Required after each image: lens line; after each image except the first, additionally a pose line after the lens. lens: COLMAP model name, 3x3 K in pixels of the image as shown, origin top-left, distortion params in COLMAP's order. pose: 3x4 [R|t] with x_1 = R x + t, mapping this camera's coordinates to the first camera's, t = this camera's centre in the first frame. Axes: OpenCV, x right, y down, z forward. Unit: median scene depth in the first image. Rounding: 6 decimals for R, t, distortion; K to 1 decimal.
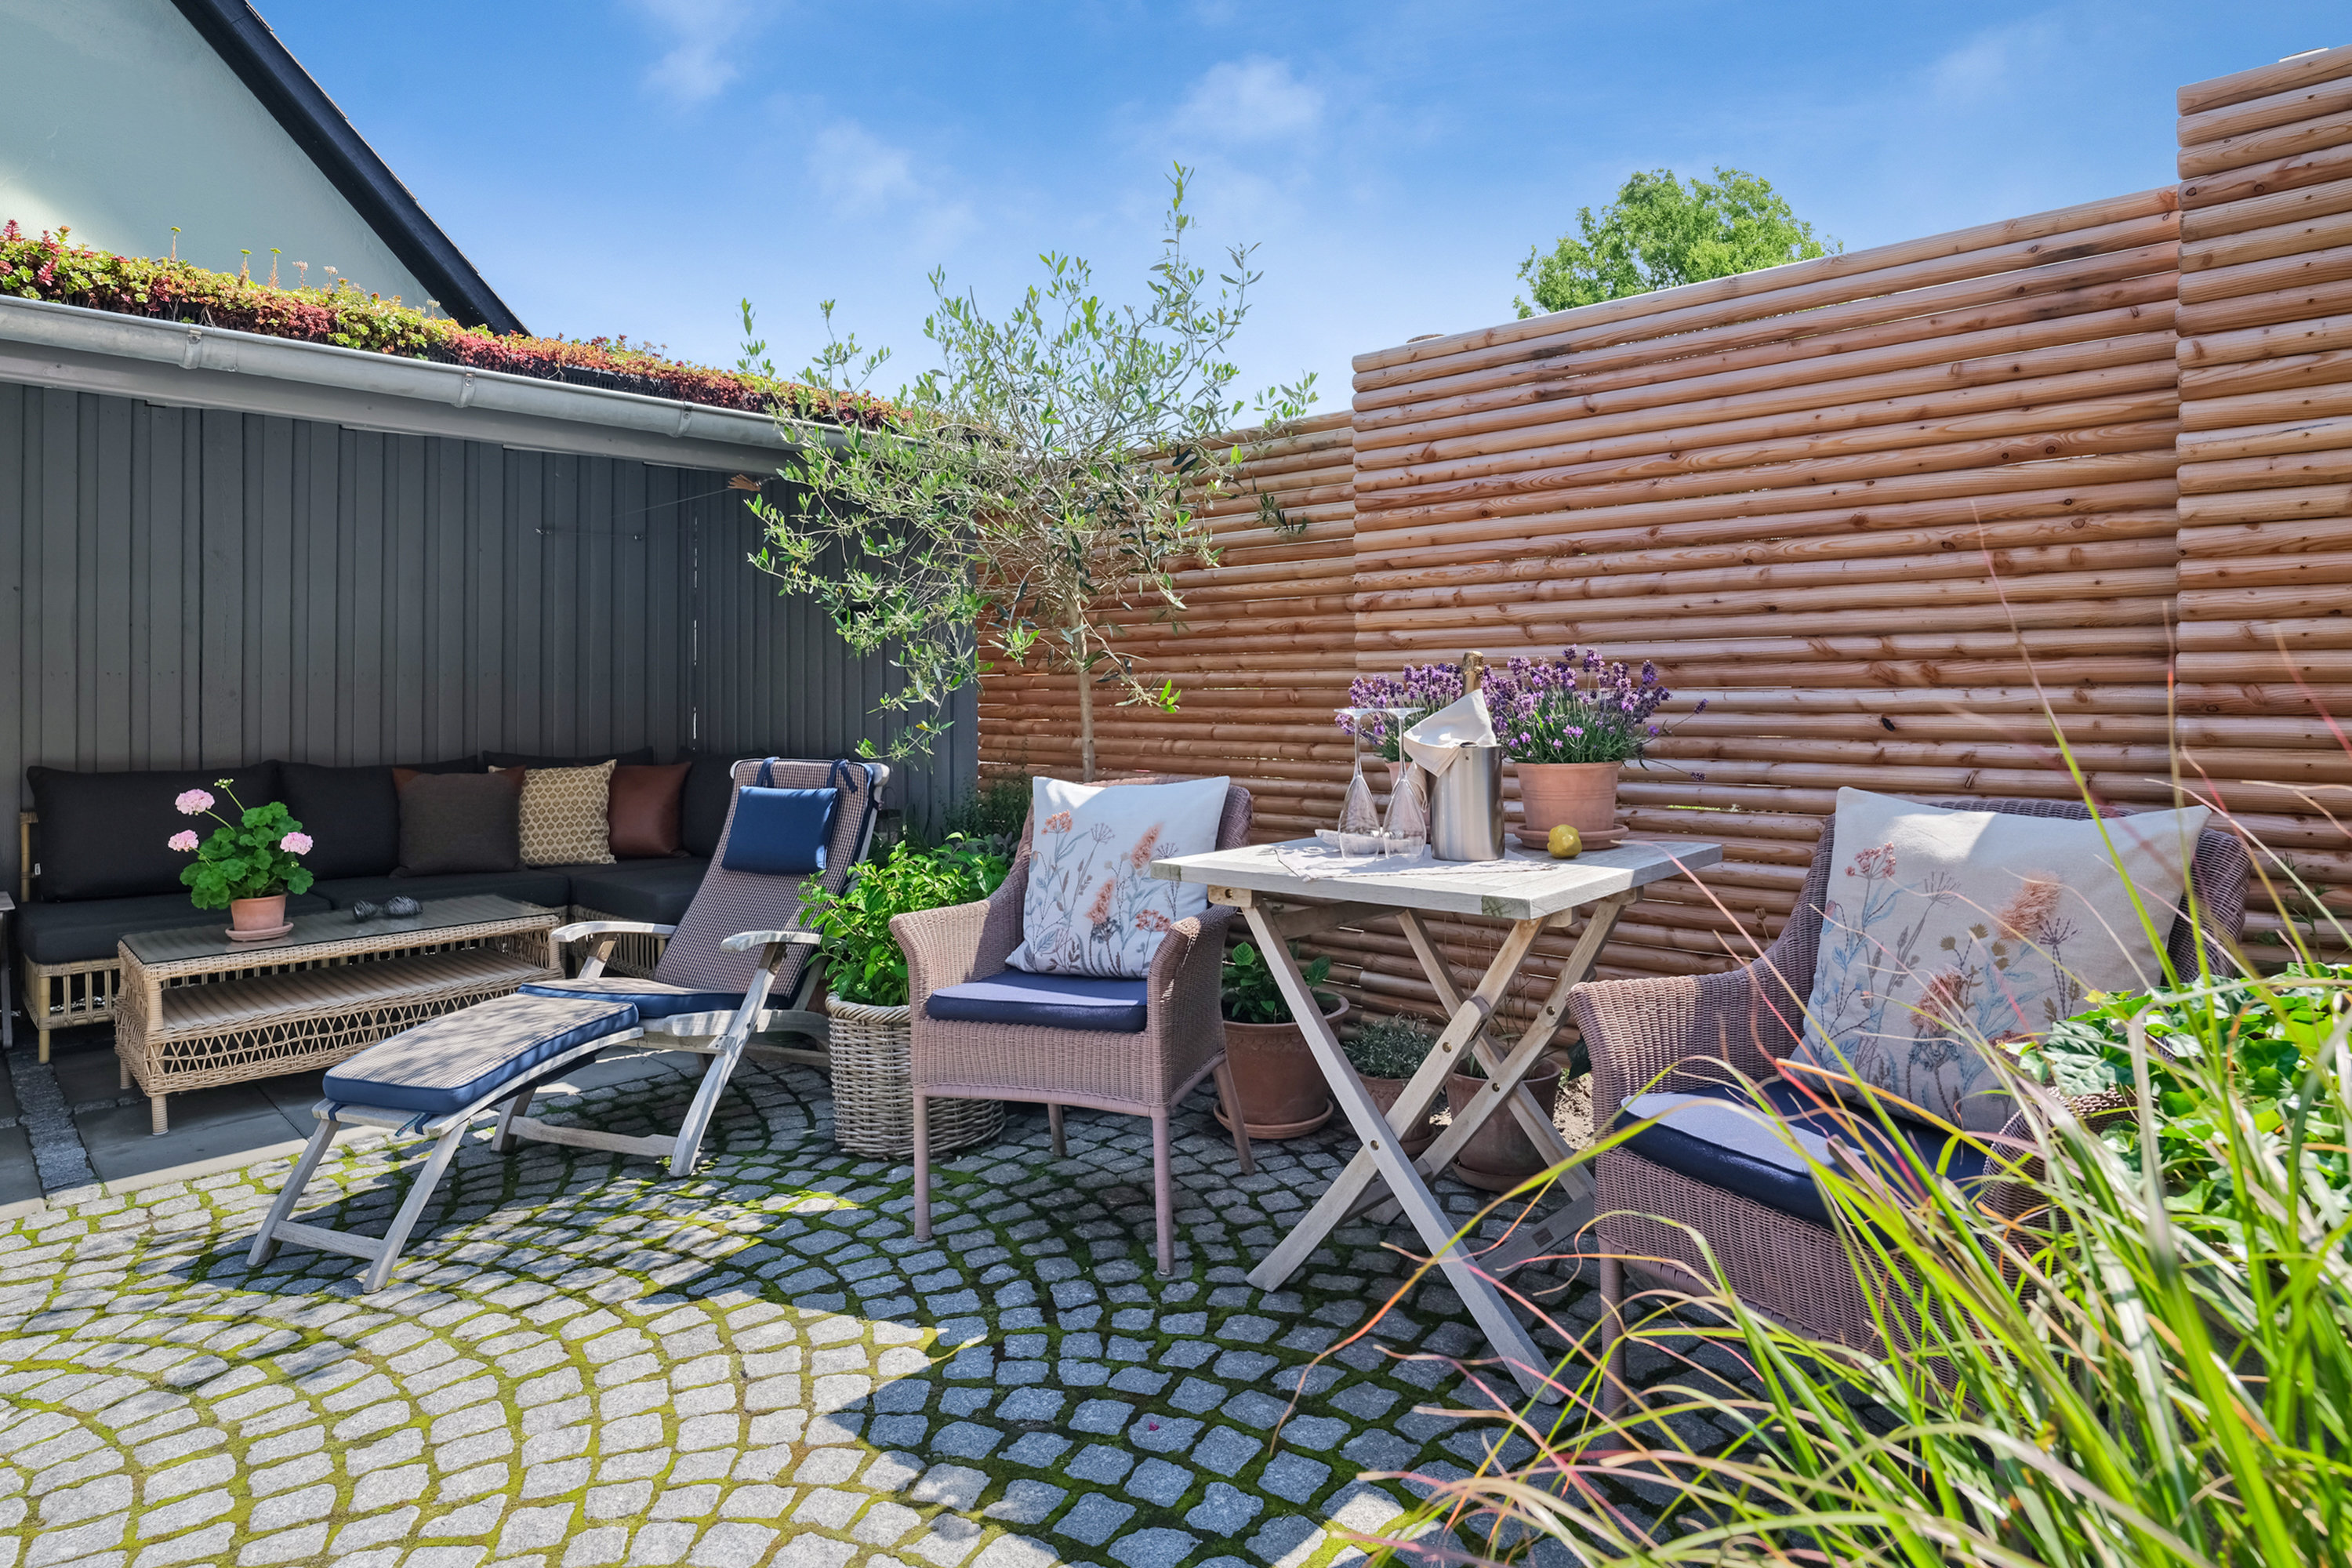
lens RADIAL K [[1280.7, 0, 1138.5], [0, 1280.7, 694.6], [0, 0, 1]] dist [-0.002750, -0.001080]
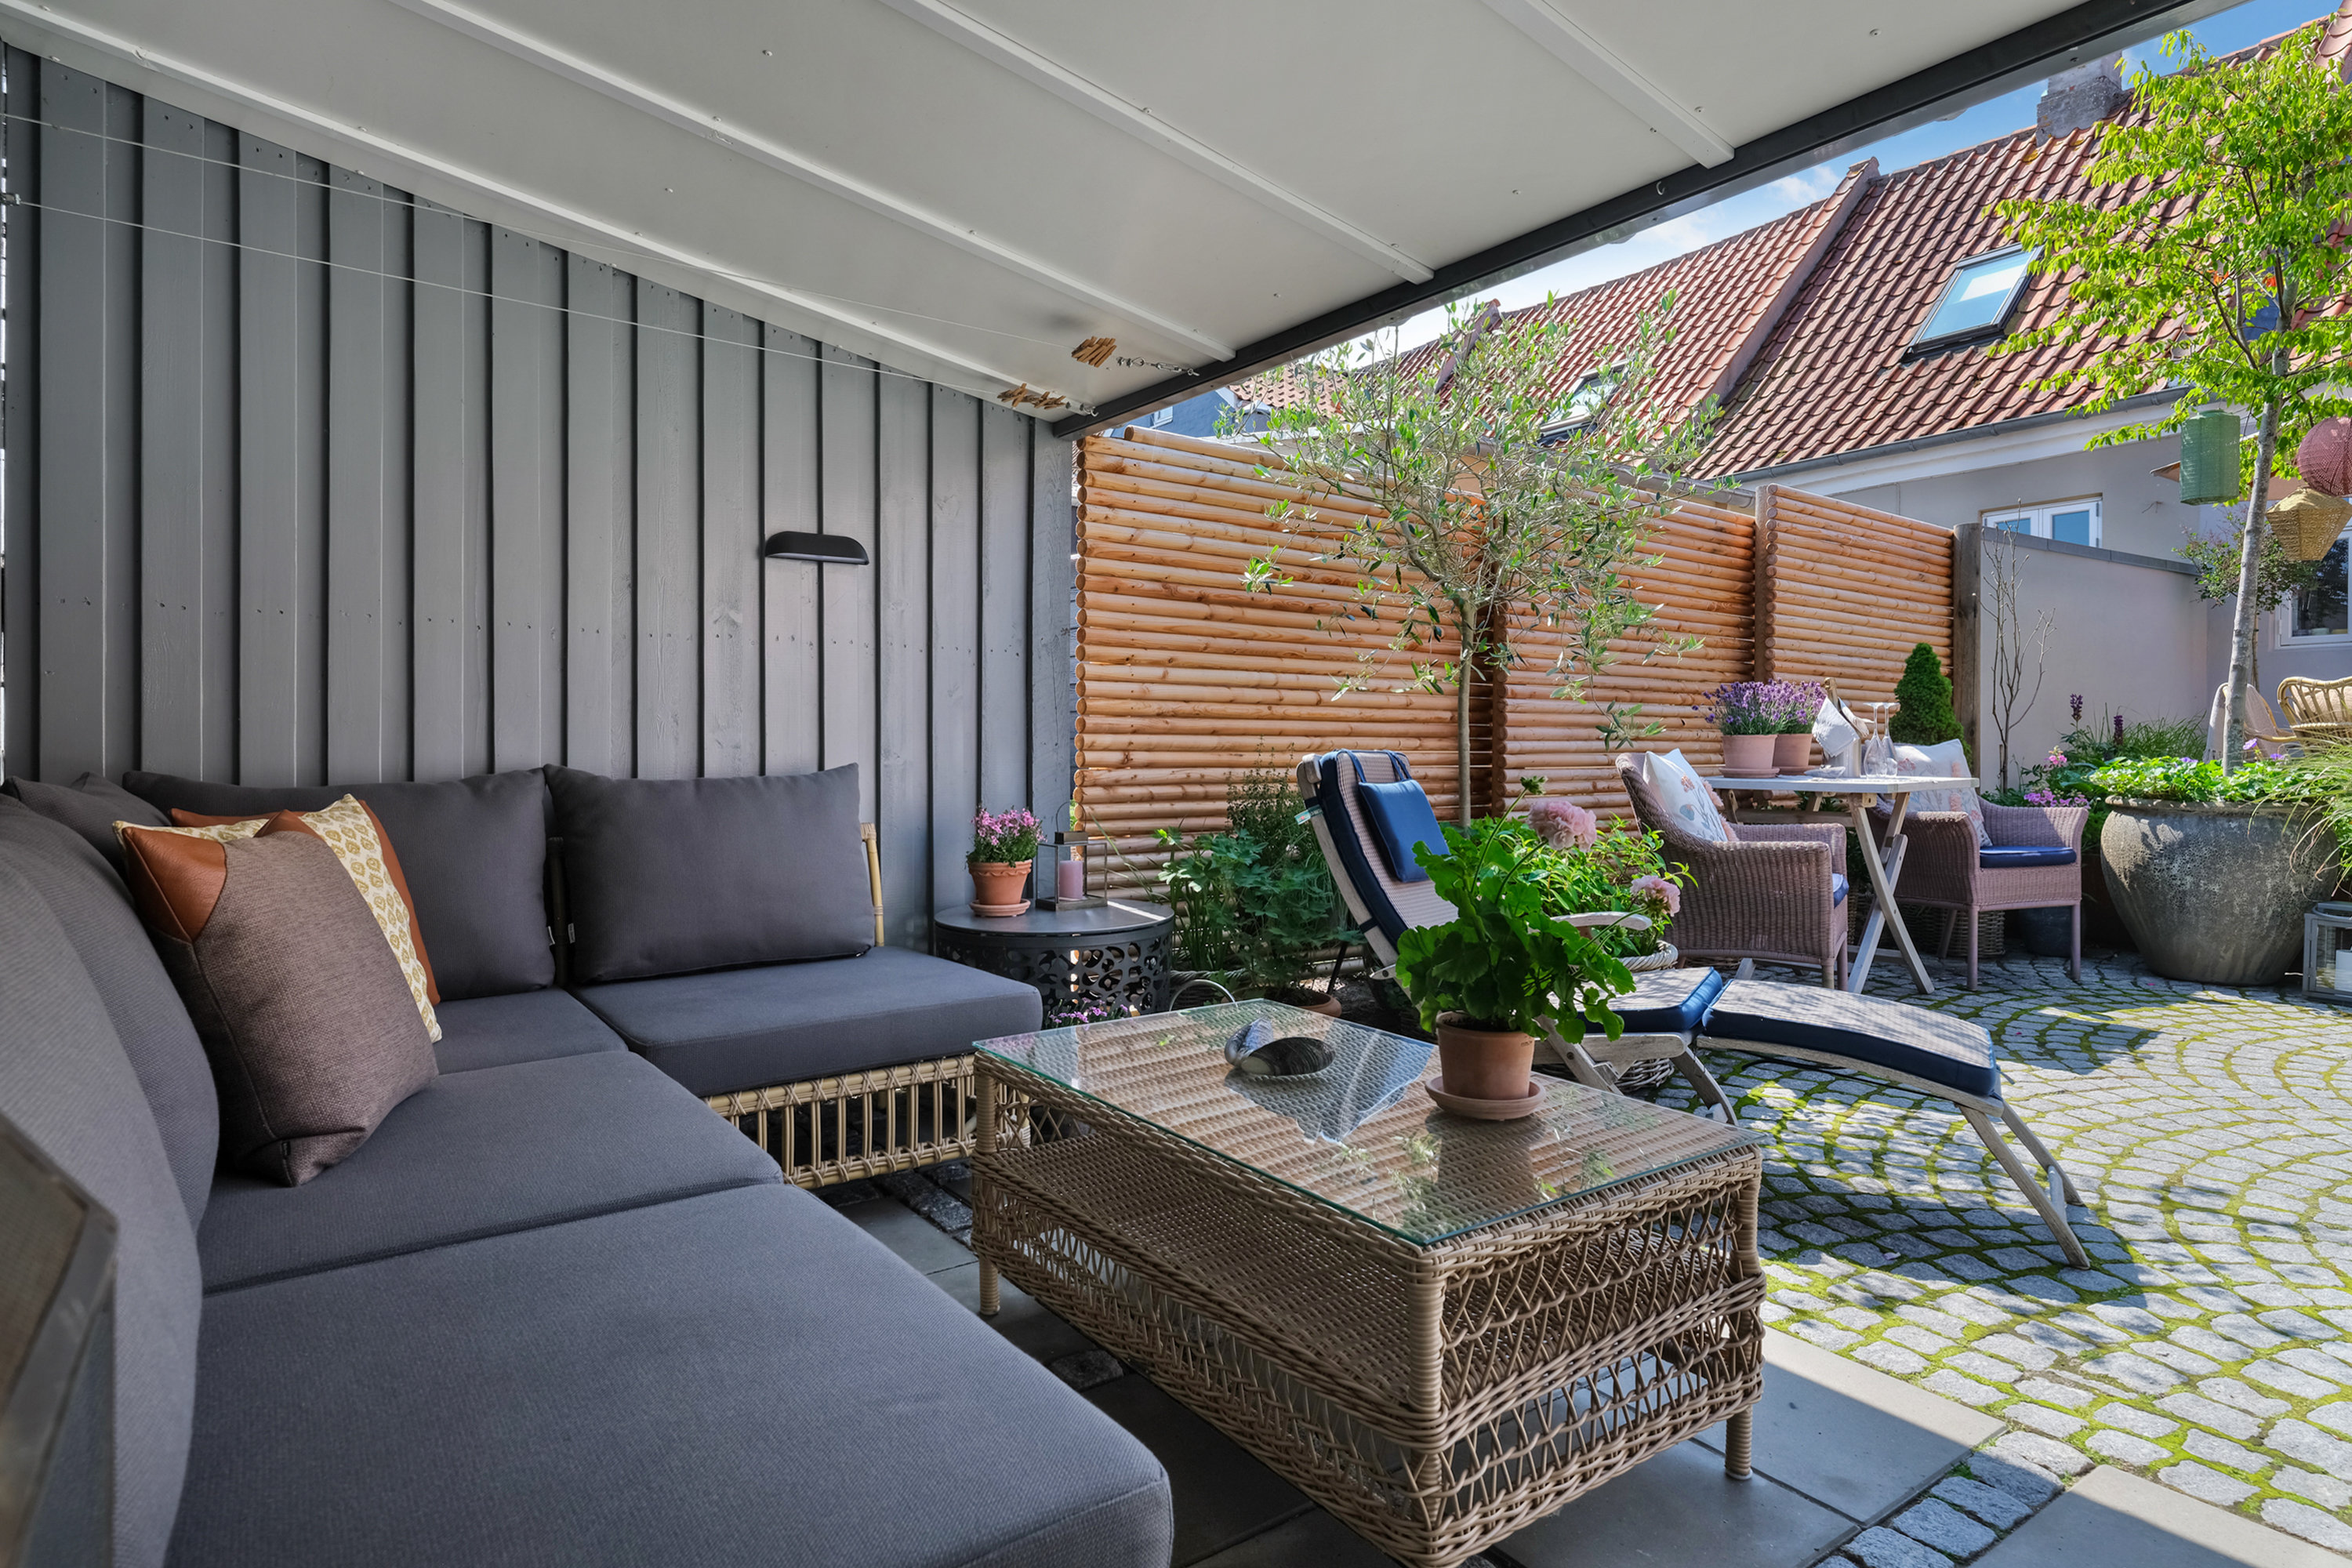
lens RADIAL K [[1280.7, 0, 1182.6], [0, 1280.7, 755.5], [0, 0, 1]] dist [-0.002750, -0.001080]
pose [[0.163584, 0.001745, 0.986528, -1.682005], [-0.002659, 0.999996, -0.001328, 0.083426], [-0.986526, -0.002406, 0.163588, 1.470516]]
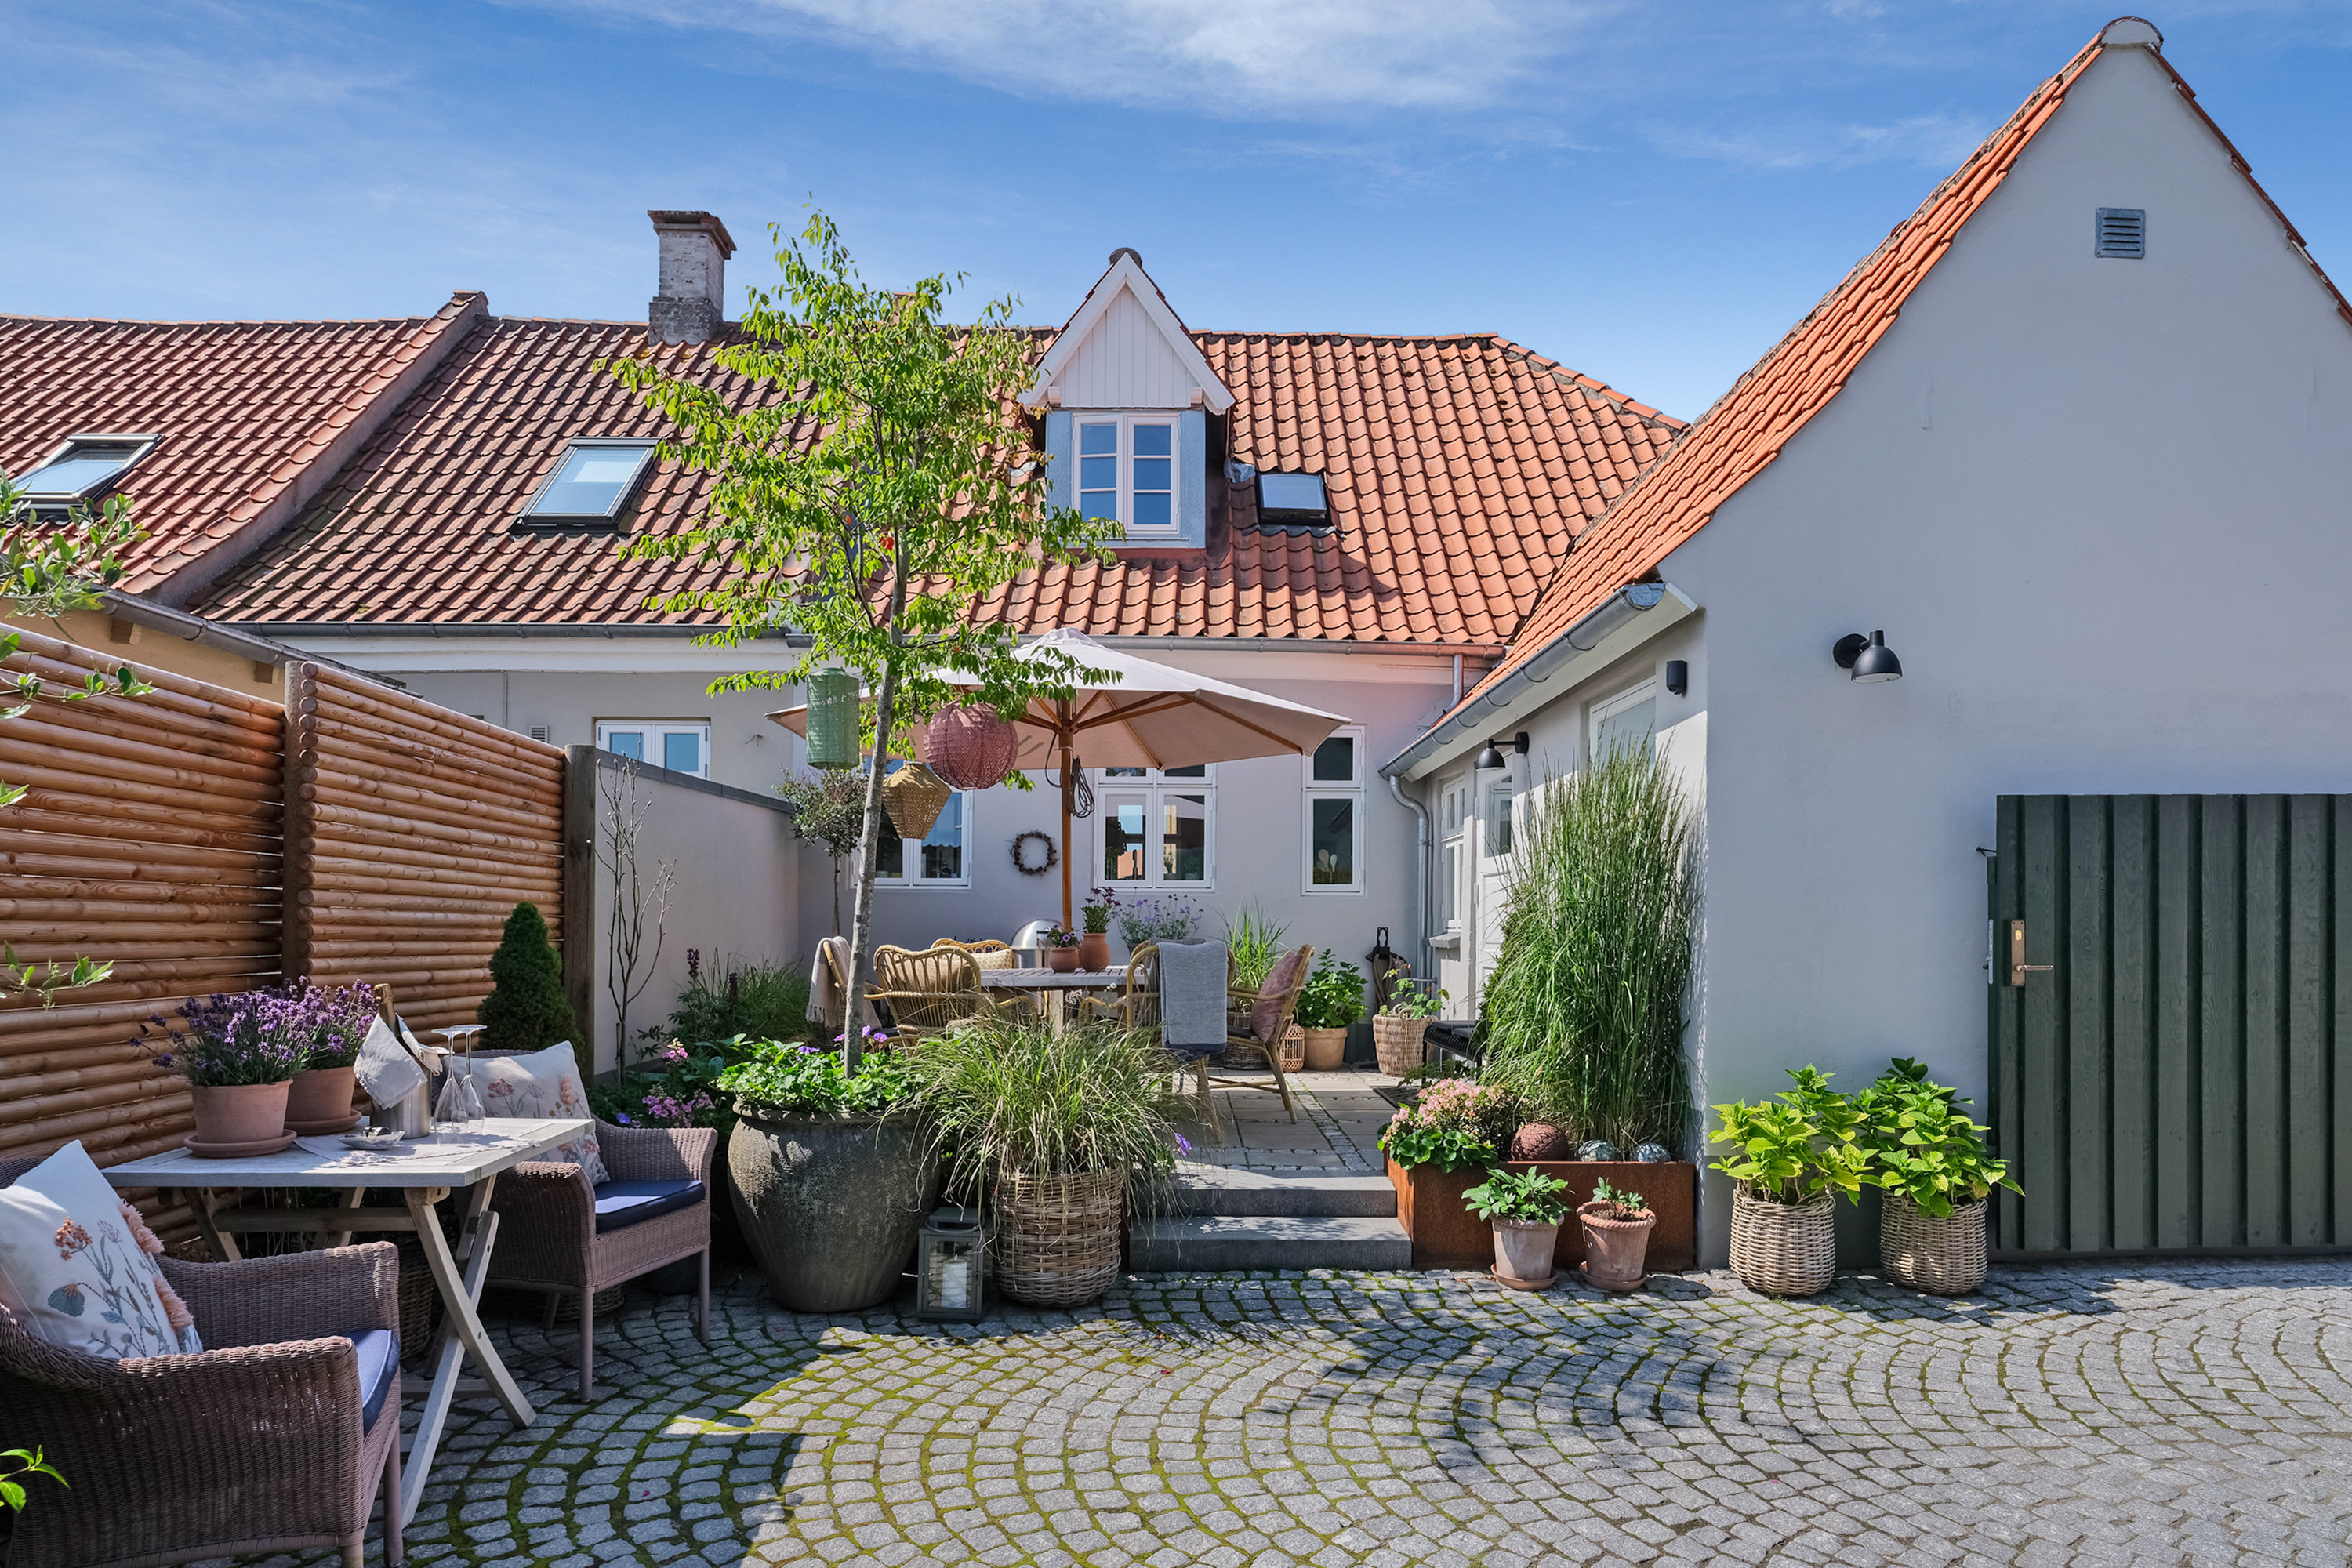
lens RADIAL K [[1349.5, 0, 1180.4], [0, 1349.5, 940.9], [0, 0, 1]] dist [-0.000698, 0.002175]
pose [[-0.721037, -0.001362, 0.692895, -1.147856], [-0.003915, 0.999990, -0.002109, -0.068556], [-0.692886, -0.004233, -0.721035, 1.255550]]
